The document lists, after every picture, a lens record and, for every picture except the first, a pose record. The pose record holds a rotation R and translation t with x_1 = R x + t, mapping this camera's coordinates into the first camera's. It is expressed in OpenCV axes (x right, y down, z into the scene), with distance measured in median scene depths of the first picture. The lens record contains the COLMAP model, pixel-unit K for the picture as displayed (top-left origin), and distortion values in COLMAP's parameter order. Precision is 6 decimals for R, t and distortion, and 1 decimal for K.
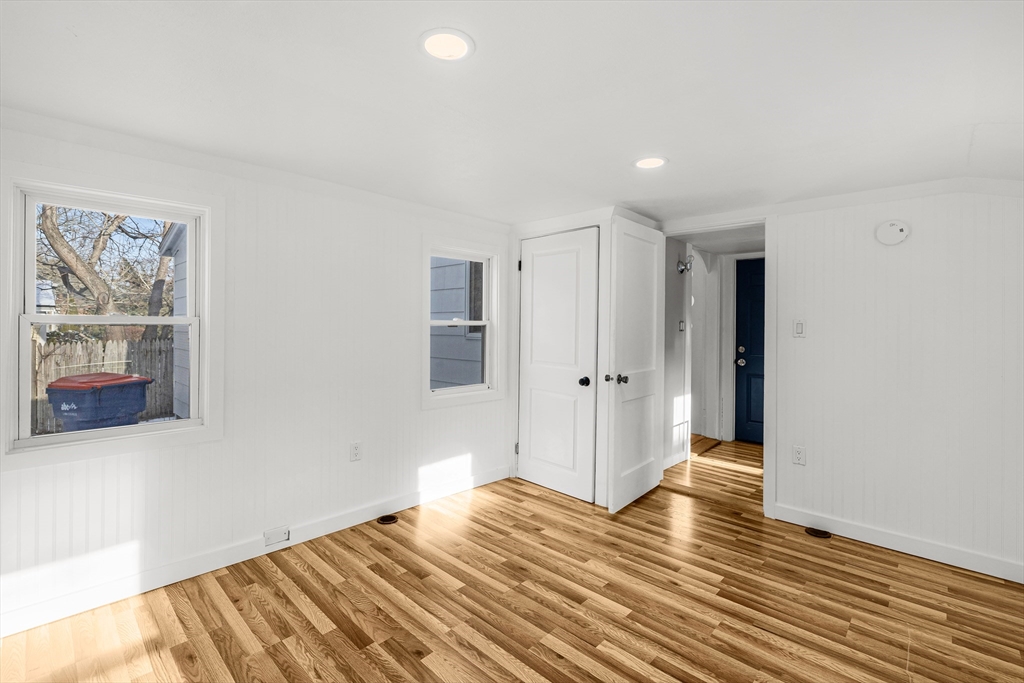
lens RADIAL K [[453.8, 0, 505.8], [0, 453.8, 333.7], [0, 0, 1]] dist [0.000315, 0.000210]
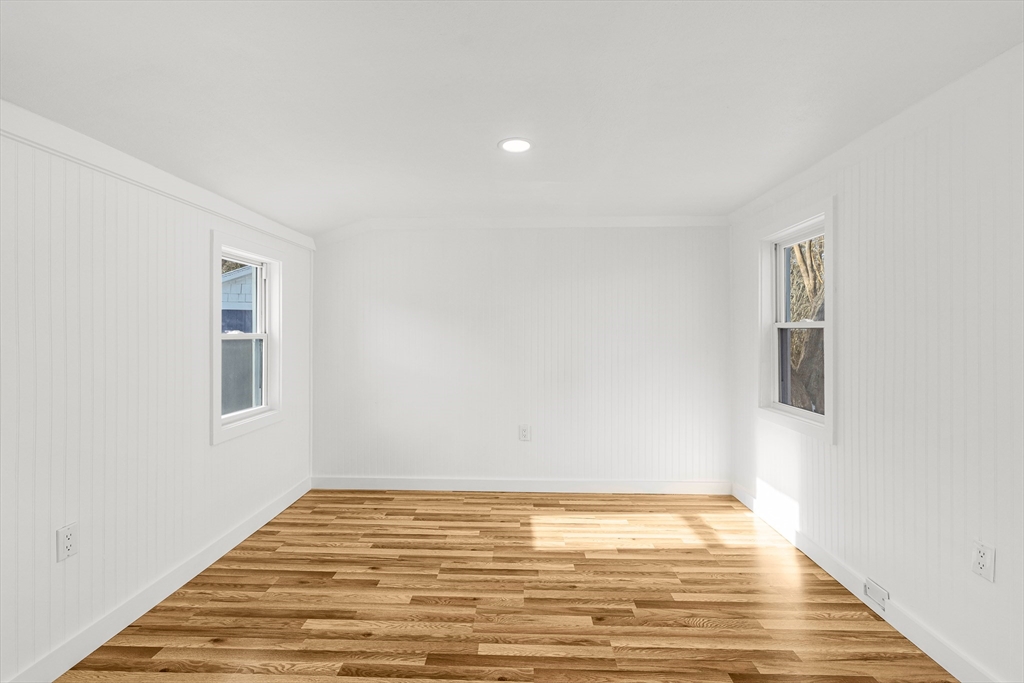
lens RADIAL K [[453.8, 0, 507.3], [0, 453.8, 335.6], [0, 0, 1]] dist [0.000315, 0.000210]
pose [[-0.742793, -0.006244, -0.669492, 0.662739], [-0.017135, 0.999806, 0.009686, 0.000251], [0.669302, 0.018666, -0.742756, 1.512695]]
